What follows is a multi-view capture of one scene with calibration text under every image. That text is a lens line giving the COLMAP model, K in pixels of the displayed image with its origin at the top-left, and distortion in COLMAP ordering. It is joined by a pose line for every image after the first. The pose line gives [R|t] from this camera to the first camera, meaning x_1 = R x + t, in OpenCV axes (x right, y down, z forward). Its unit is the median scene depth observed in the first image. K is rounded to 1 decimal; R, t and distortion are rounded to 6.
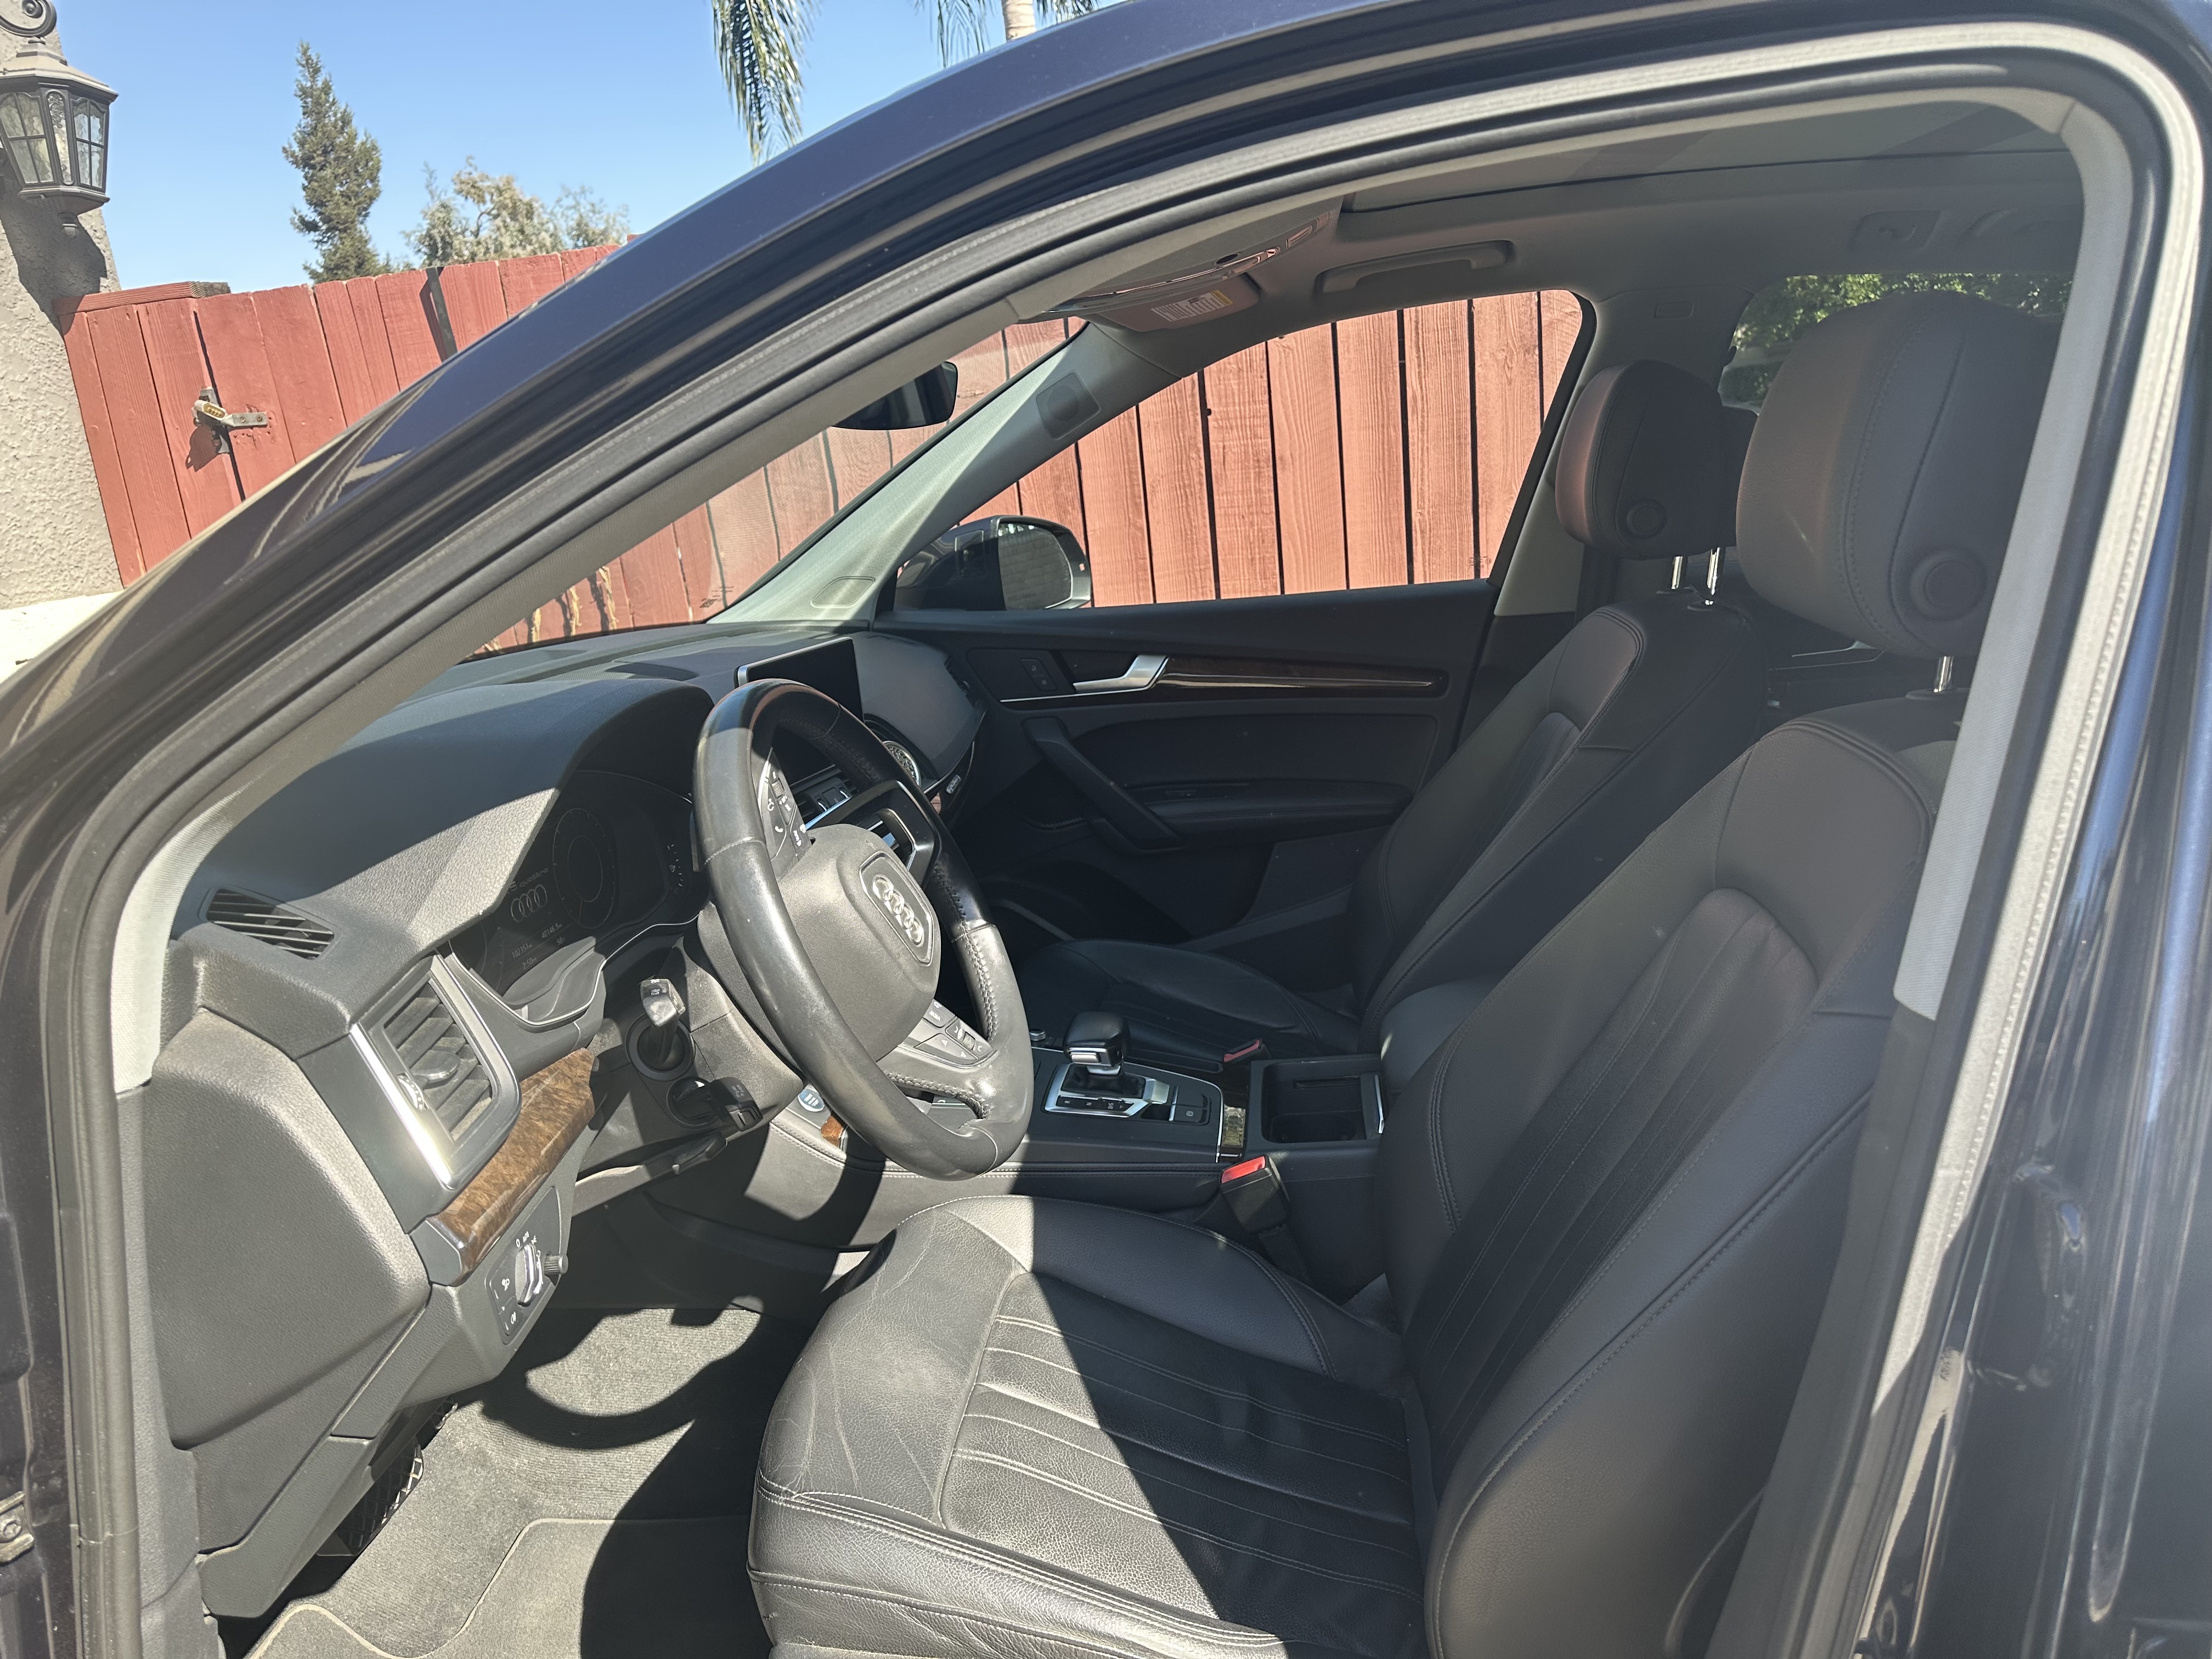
lens RADIAL K [[1394.8, 0, 1106.0], [0, 1394.8, 829.5], [0, 0, 1]] dist [0.006574, -0.000140]
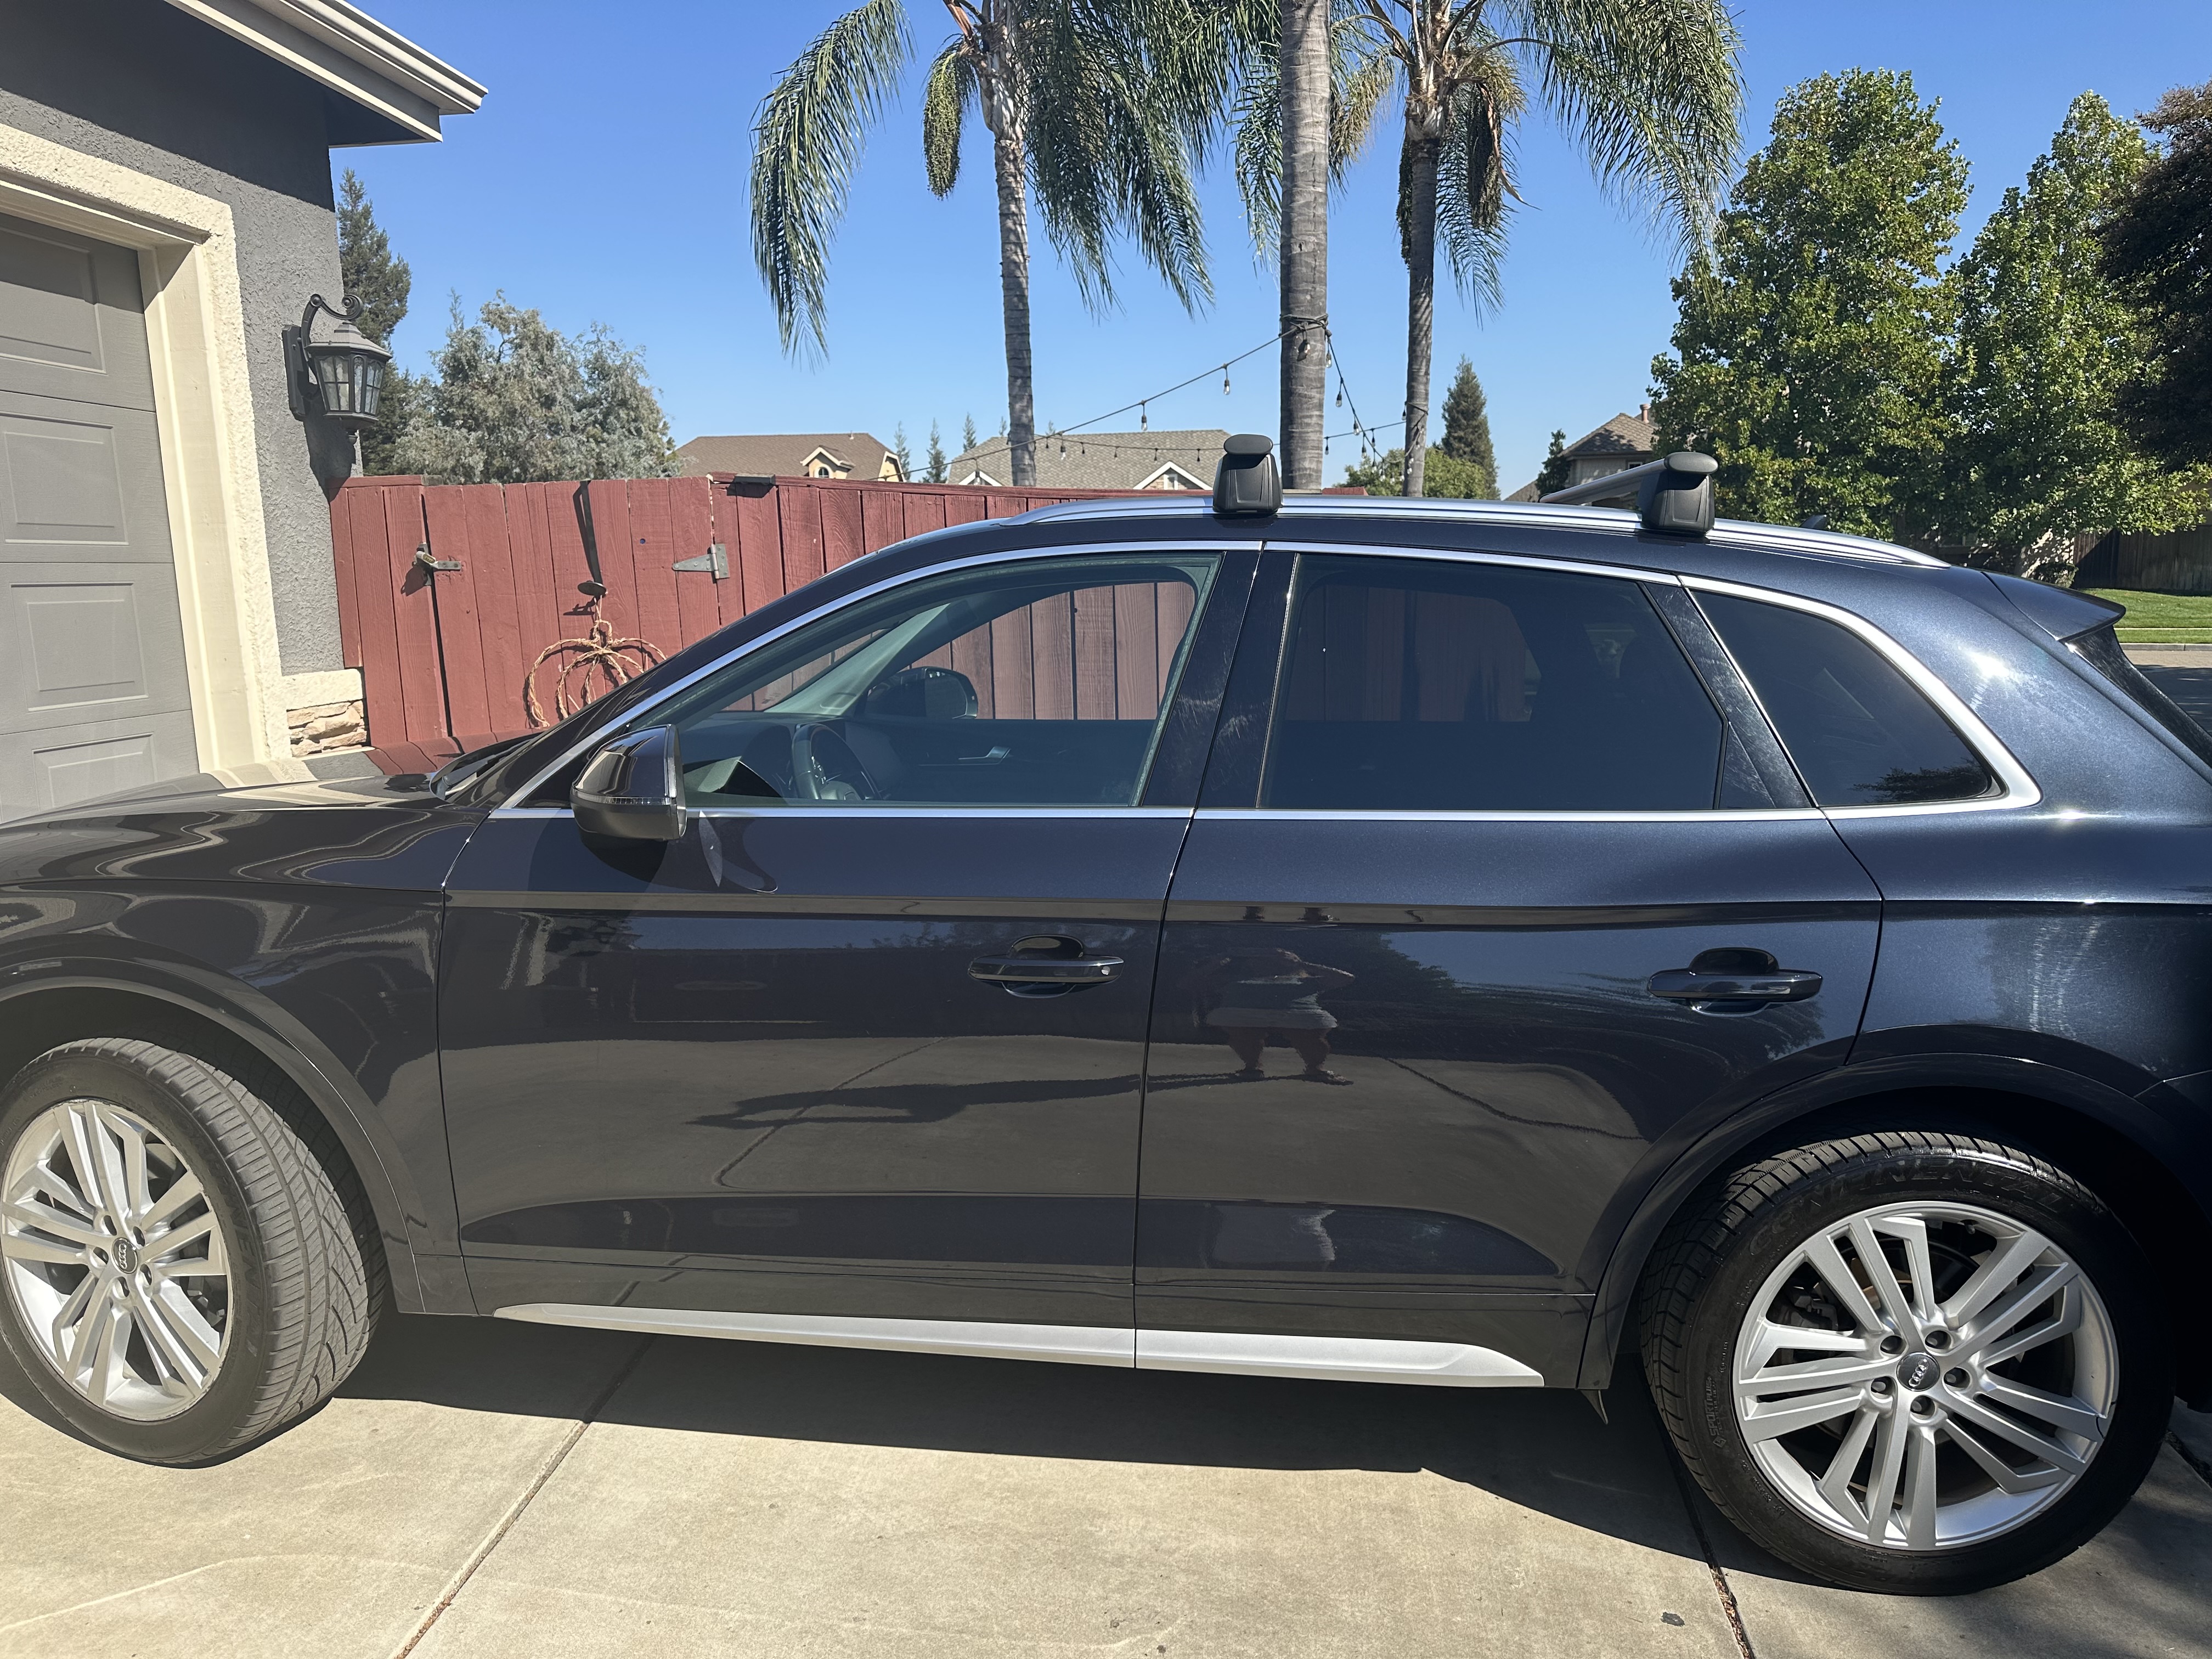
lens RADIAL K [[1394.8, 0, 1106.0], [0, 1394.8, 829.5], [0, 0, 1]] dist [0.006574, -0.000140]
pose [[0.997025, 0.071672, 0.028350, 0.074865], [-0.068345, 0.992155, -0.104679, 0.100072], [-0.035630, 0.102430, 0.994102, -0.497068]]
